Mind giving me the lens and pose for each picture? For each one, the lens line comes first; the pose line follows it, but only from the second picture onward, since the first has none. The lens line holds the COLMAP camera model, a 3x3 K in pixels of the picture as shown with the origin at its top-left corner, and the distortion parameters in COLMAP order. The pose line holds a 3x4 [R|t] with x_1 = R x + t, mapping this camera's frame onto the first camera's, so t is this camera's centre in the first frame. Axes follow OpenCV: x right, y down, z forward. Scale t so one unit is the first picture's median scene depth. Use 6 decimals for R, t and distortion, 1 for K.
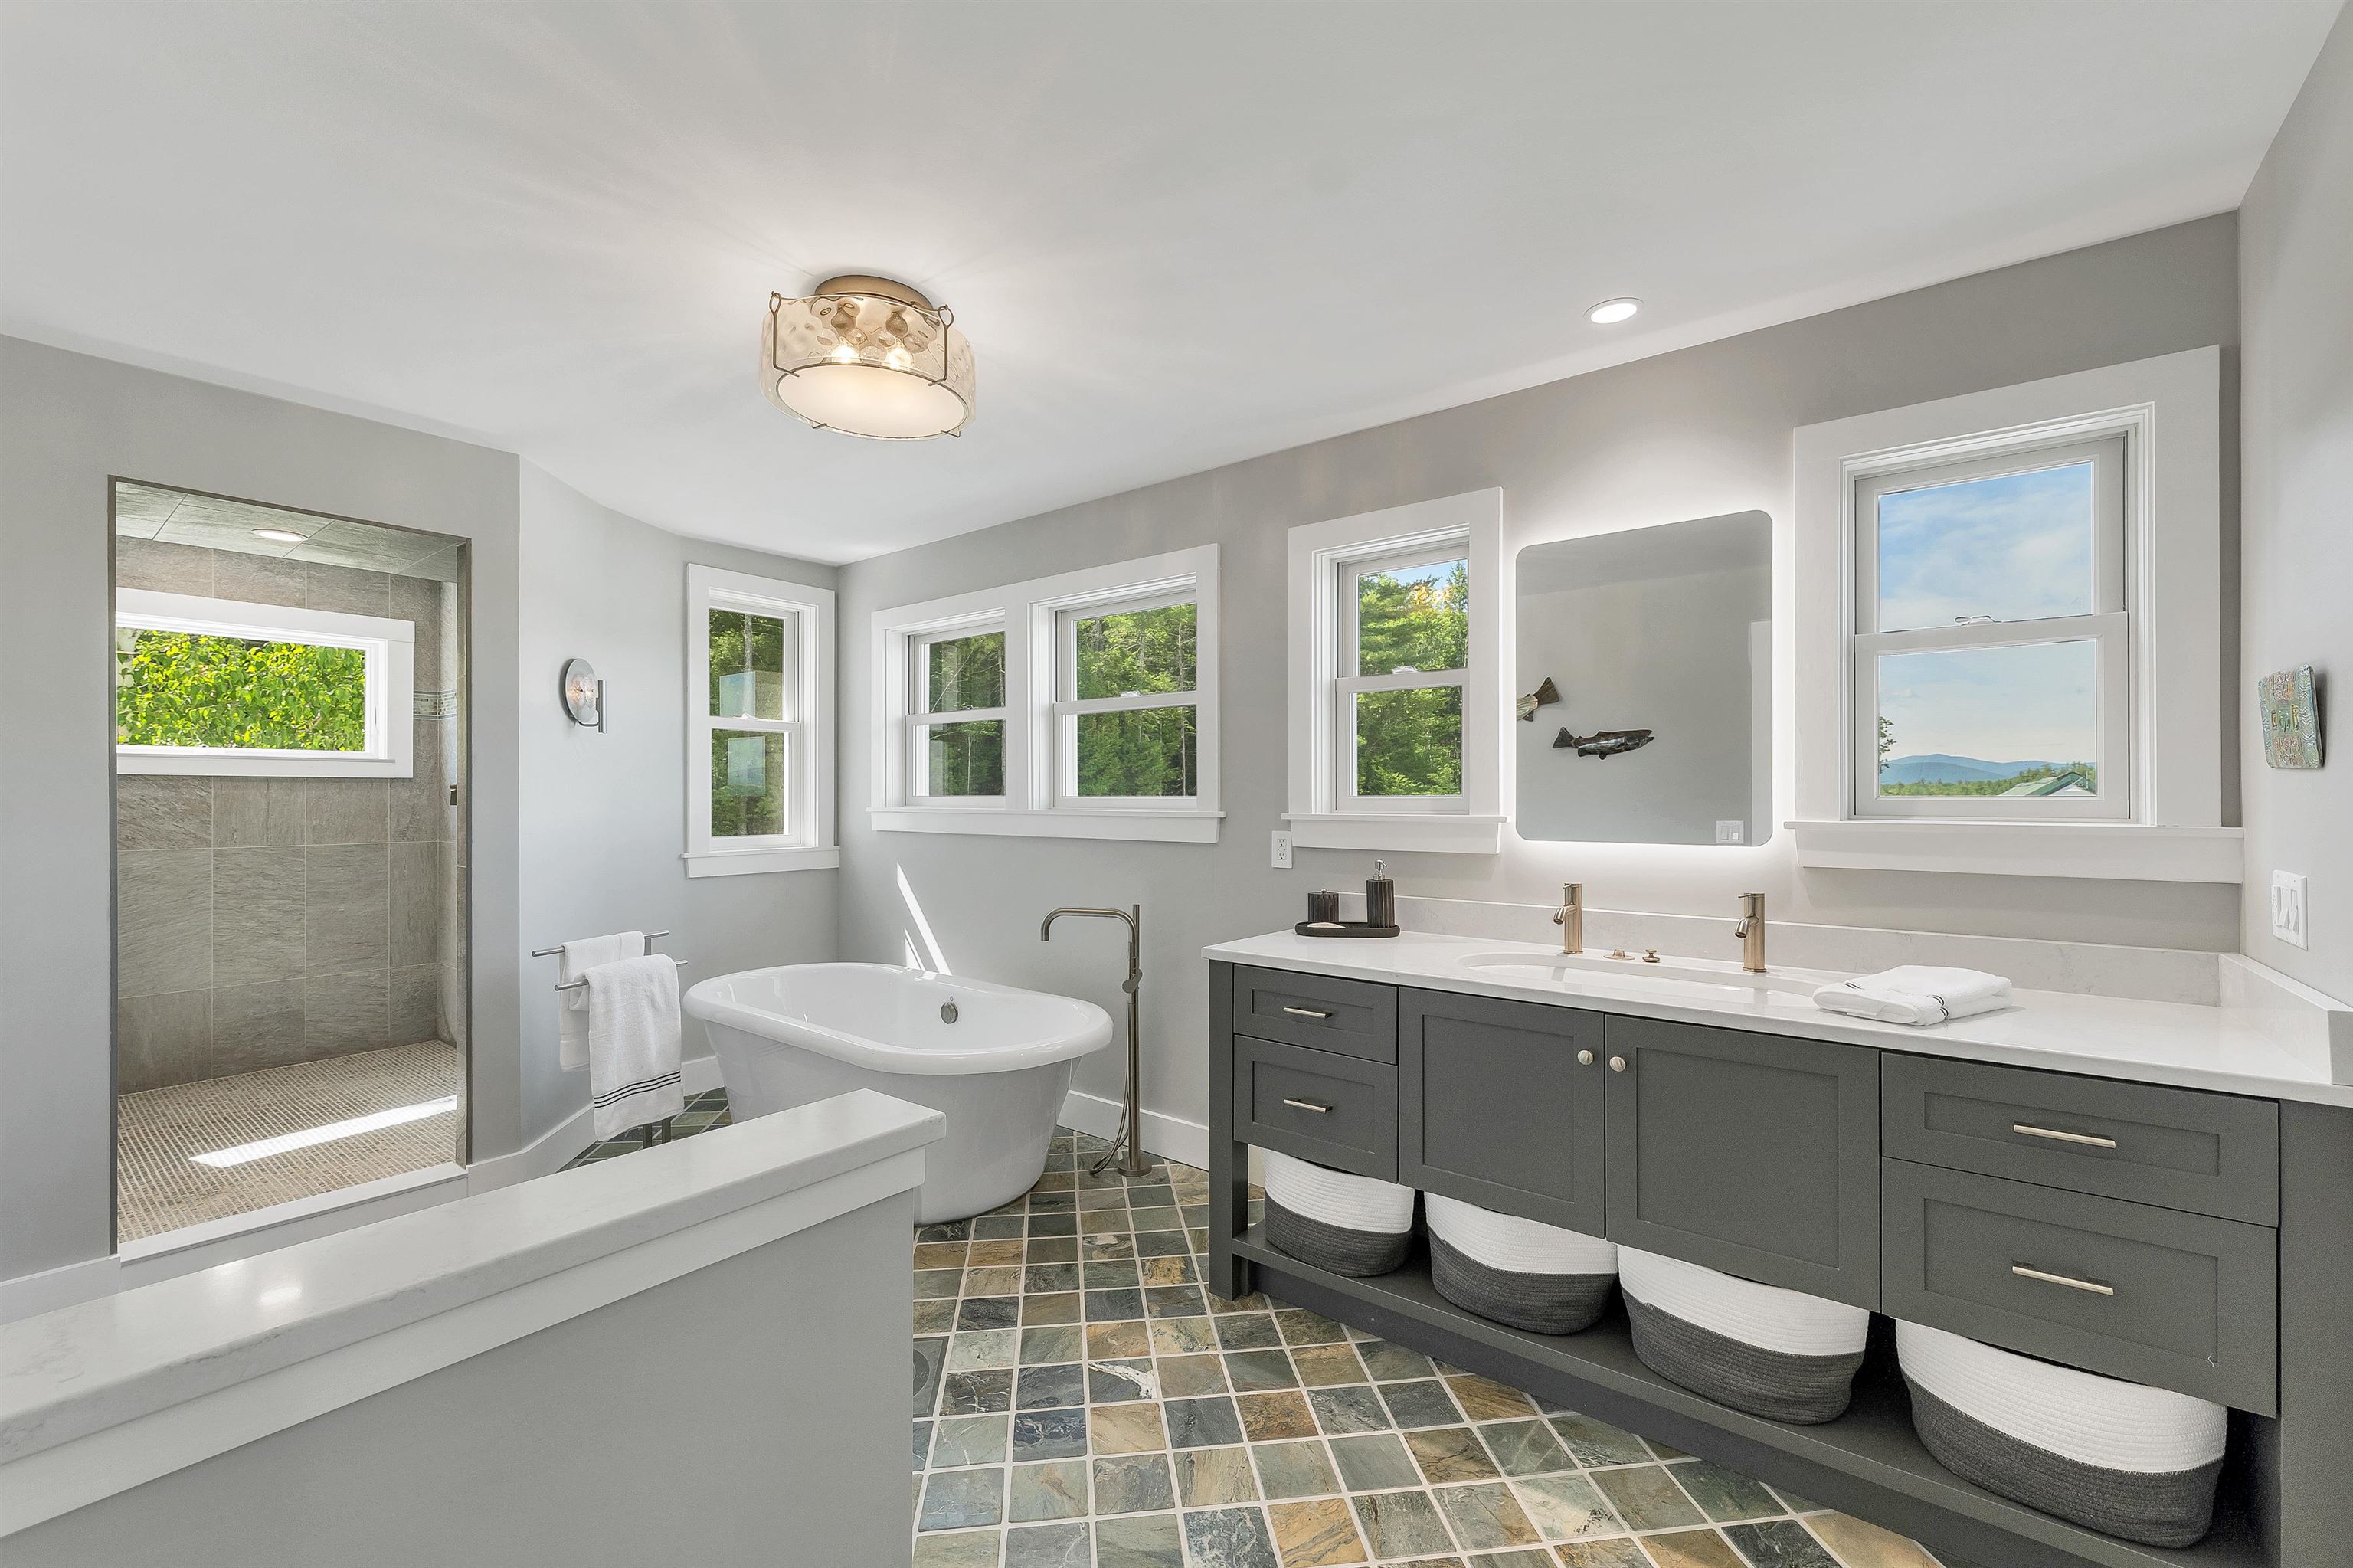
lens RADIAL K [[964.4, 0, 1172.7], [0, 964.4, 817.3], [0, 0, 1]] dist [-0.000725, 0.000036]
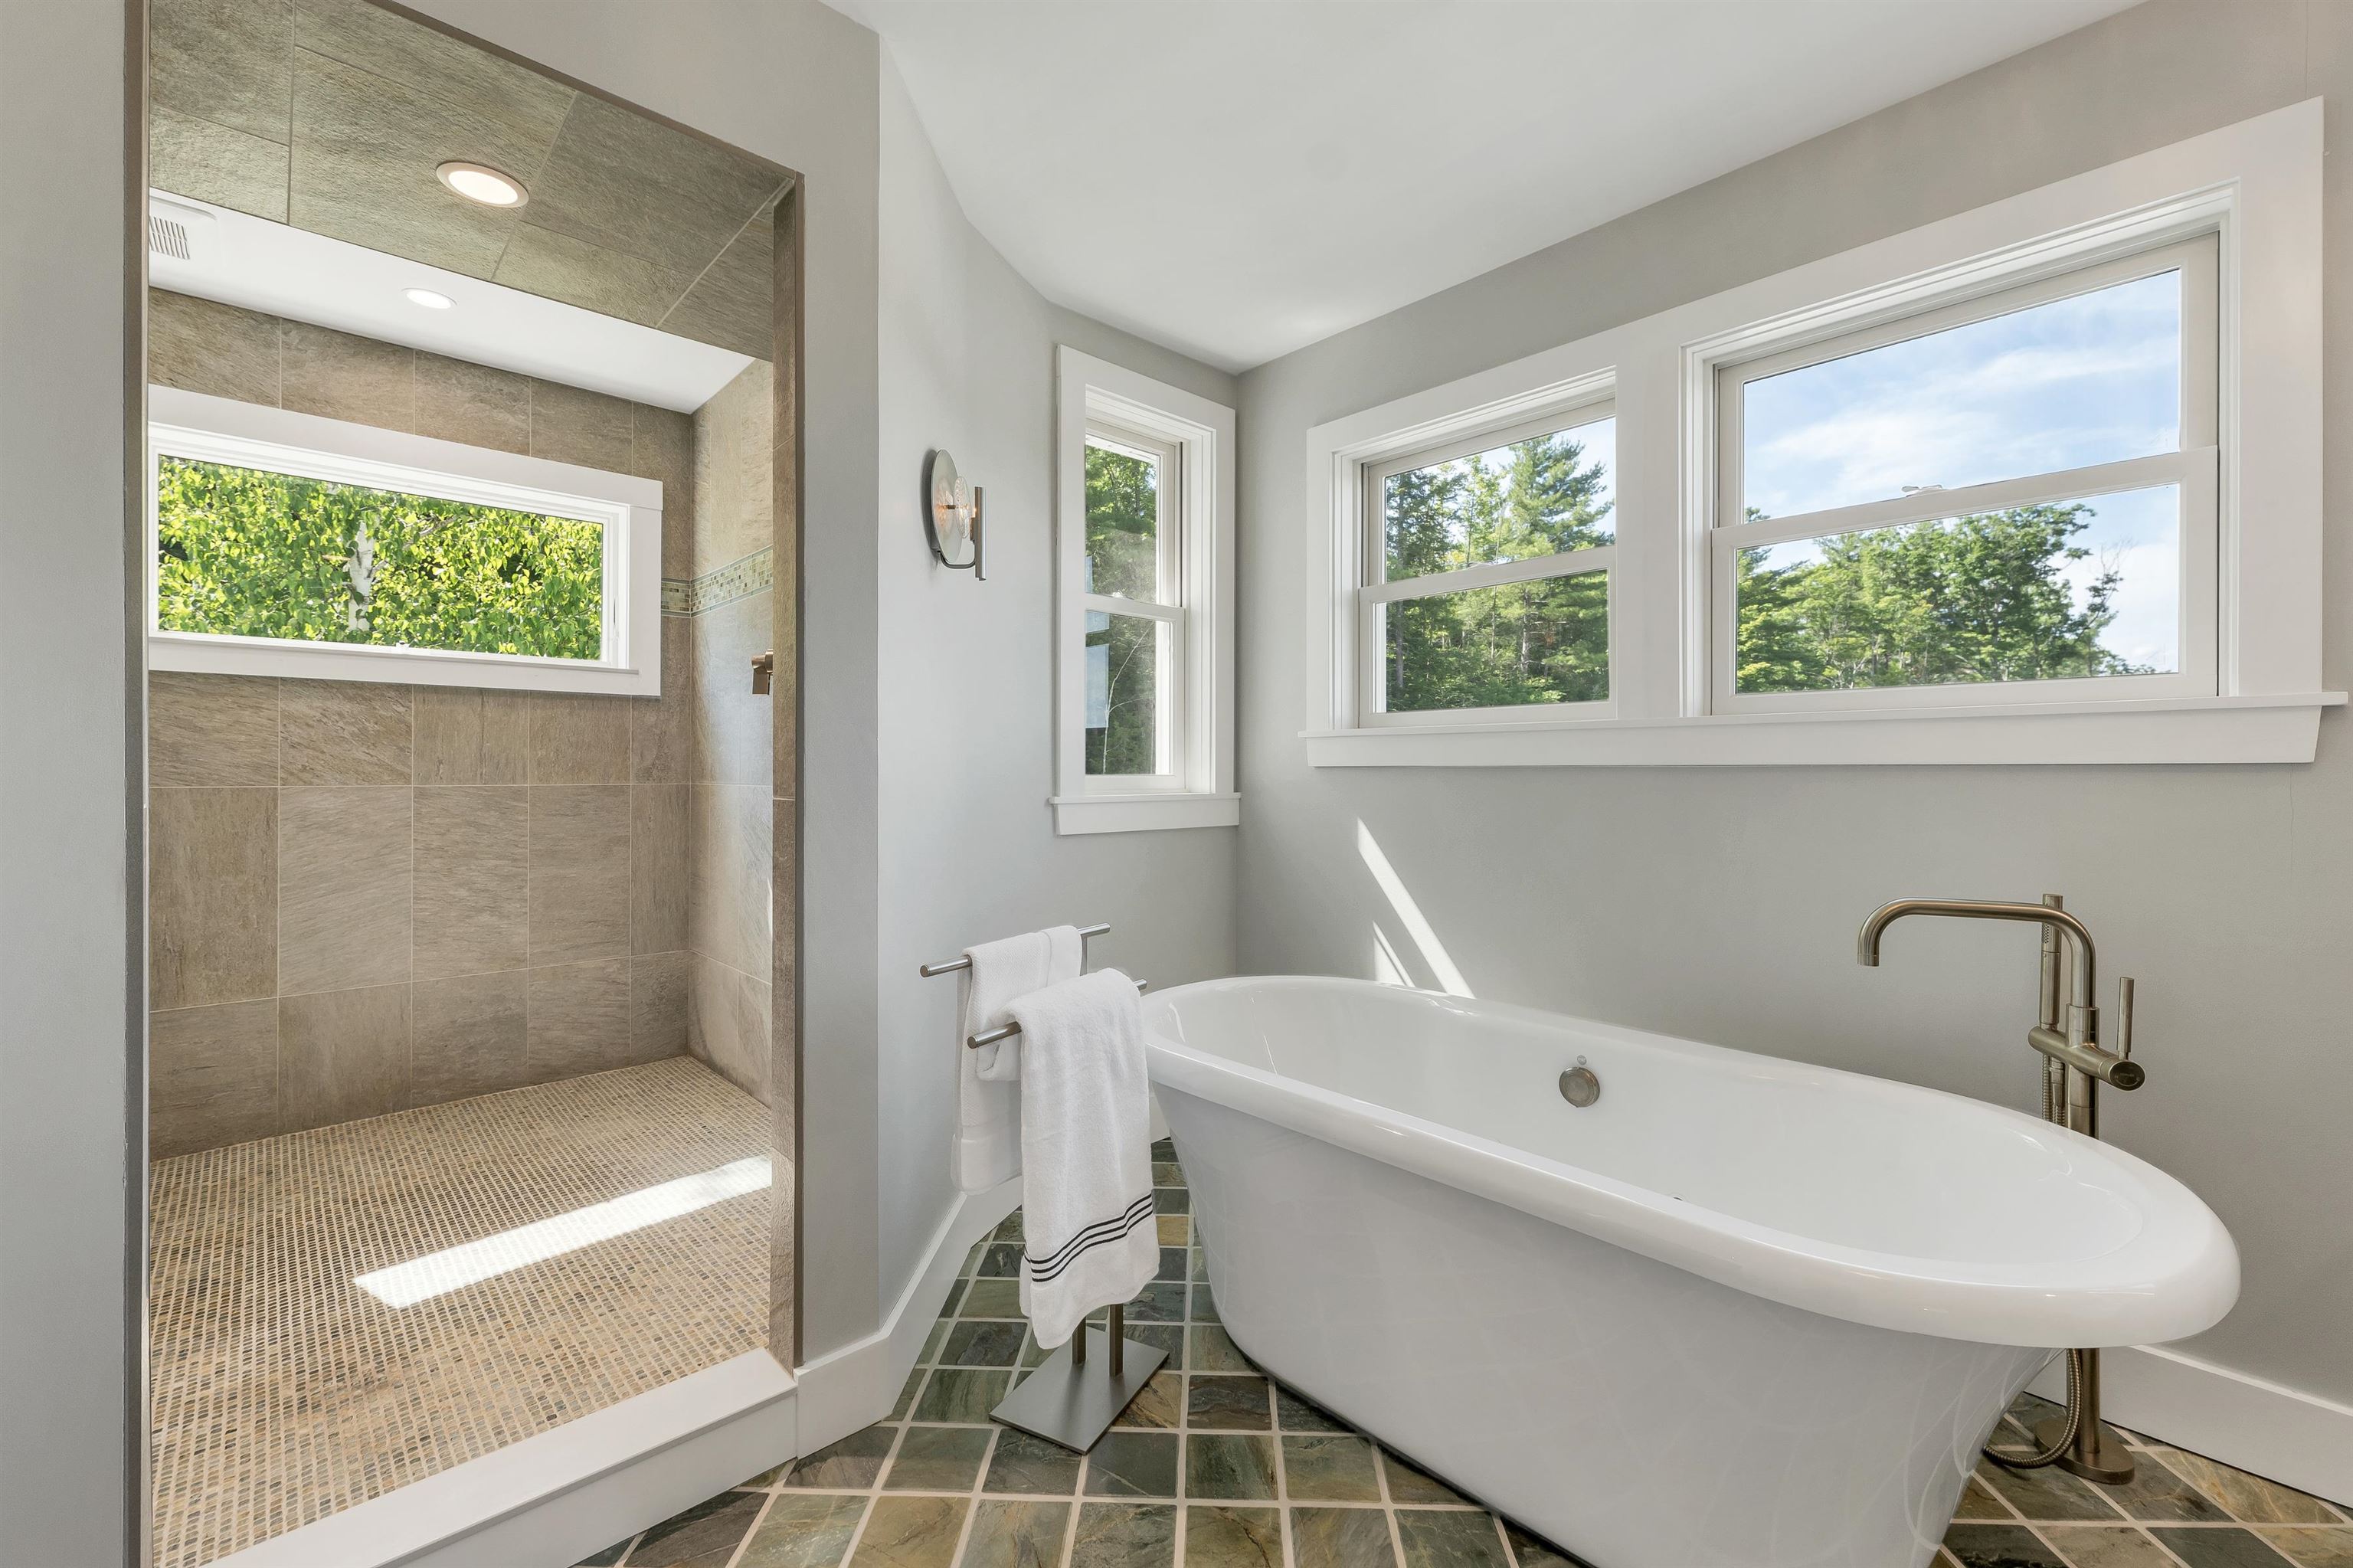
lens RADIAL K [[970.5, 0, 1165.6], [0, 970.5, 795.5], [0, 0, 1]] dist [0.001693, 0.000194]
pose [[0.987897, 0.004669, -0.155044, -0.319357], [-0.004377, 0.999988, 0.002224, 0.033380], [0.155053, -0.001519, 0.987905, 0.359337]]
